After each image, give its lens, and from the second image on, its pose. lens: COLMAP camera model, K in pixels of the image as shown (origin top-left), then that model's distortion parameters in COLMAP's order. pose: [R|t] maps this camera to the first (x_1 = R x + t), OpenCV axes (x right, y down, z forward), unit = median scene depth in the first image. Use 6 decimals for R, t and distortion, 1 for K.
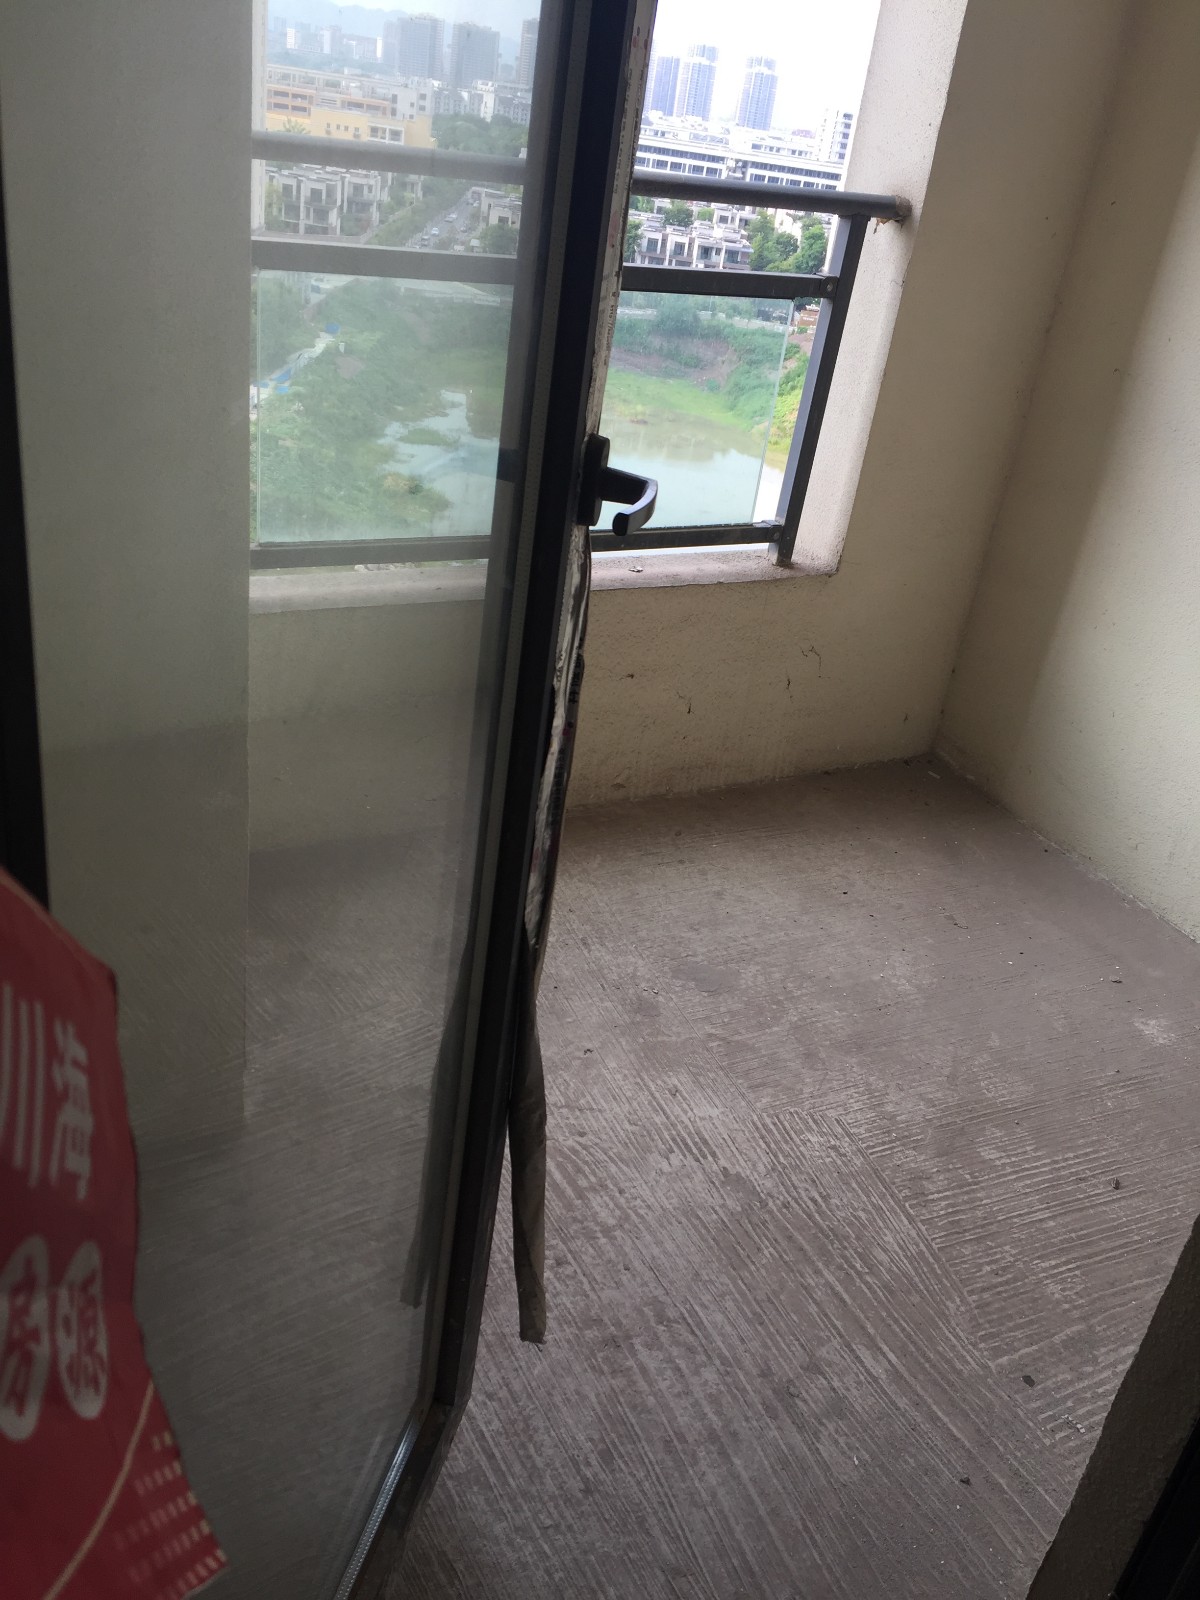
lens RADIAL K [[1300.4, 0, 600.0], [0, 1300.4, 800.0], [0, 0, 1]] dist [0.035937, -0.002566]
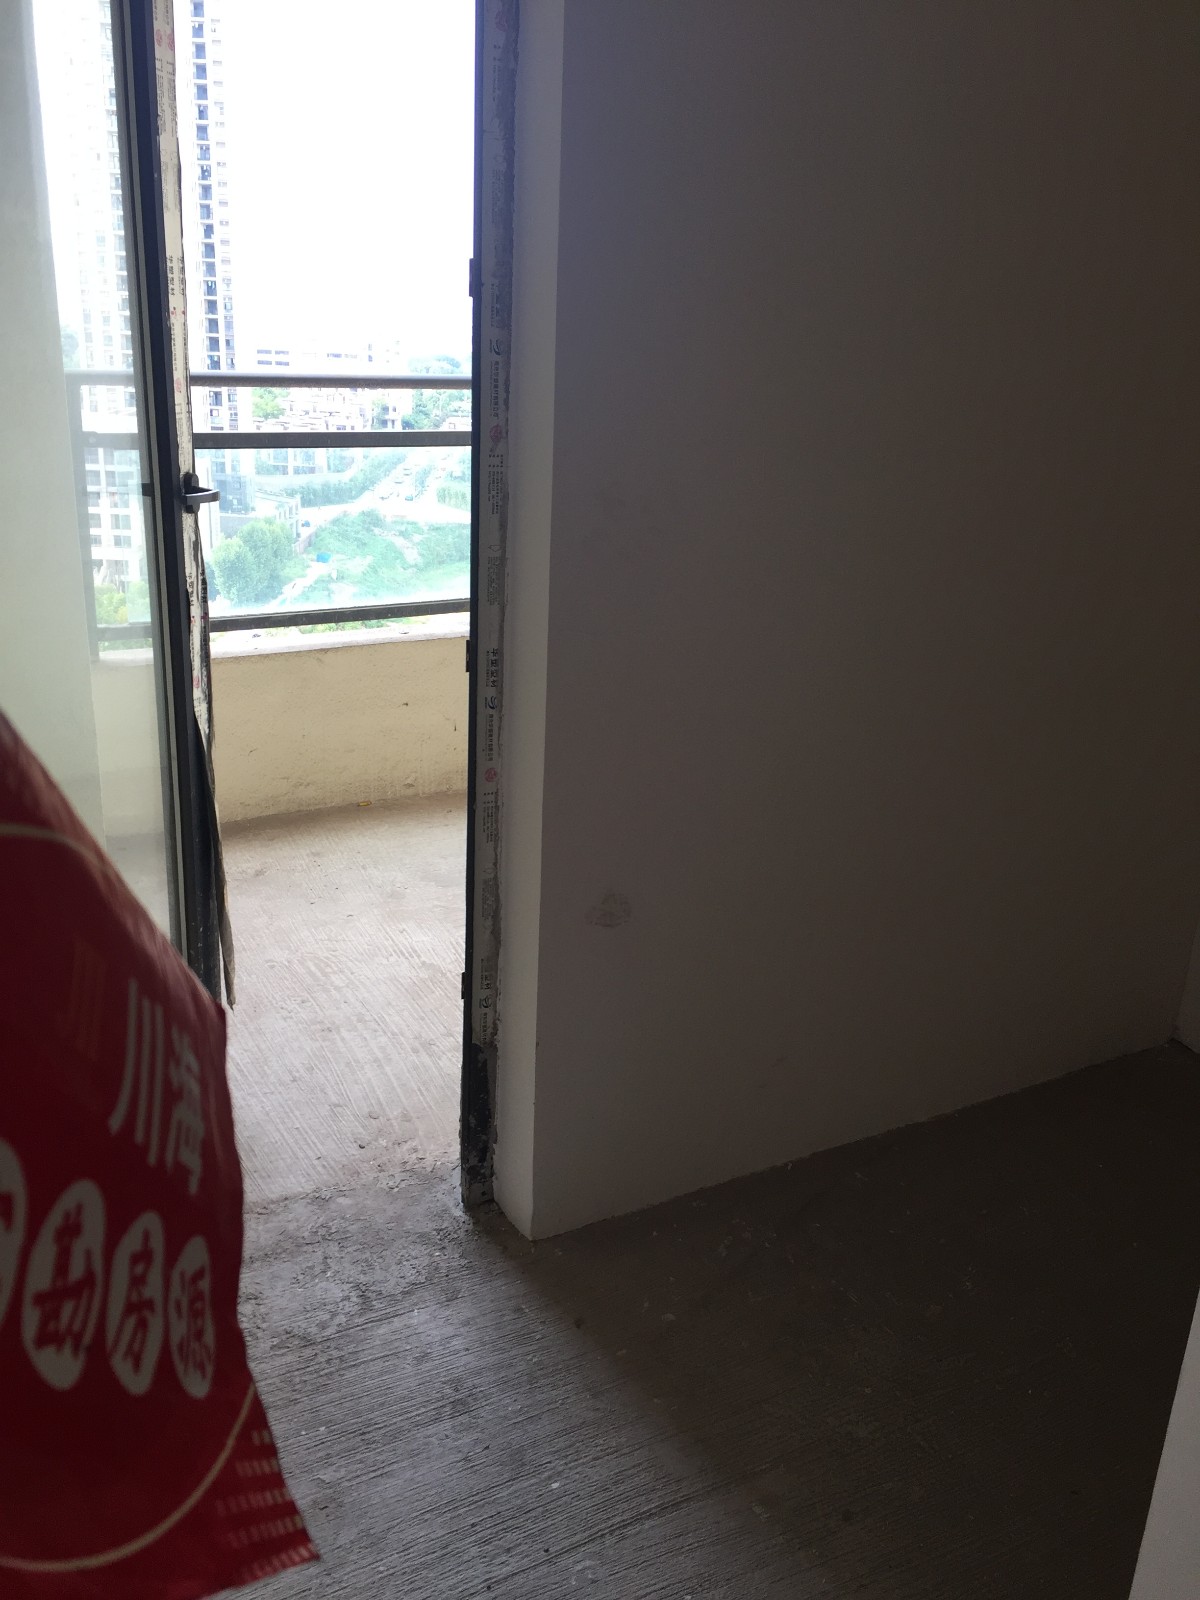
lens RADIAL K [[1300.4, 0, 600.0], [0, 1300.4, 800.0], [0, 0, 1]] dist [0.035937, -0.002566]
pose [[0.995767, -0.091888, -0.002042, 0.350662], [0.090651, 0.985541, -0.143151, 0.356508], [0.015166, 0.142360, 0.989699, -0.624929]]
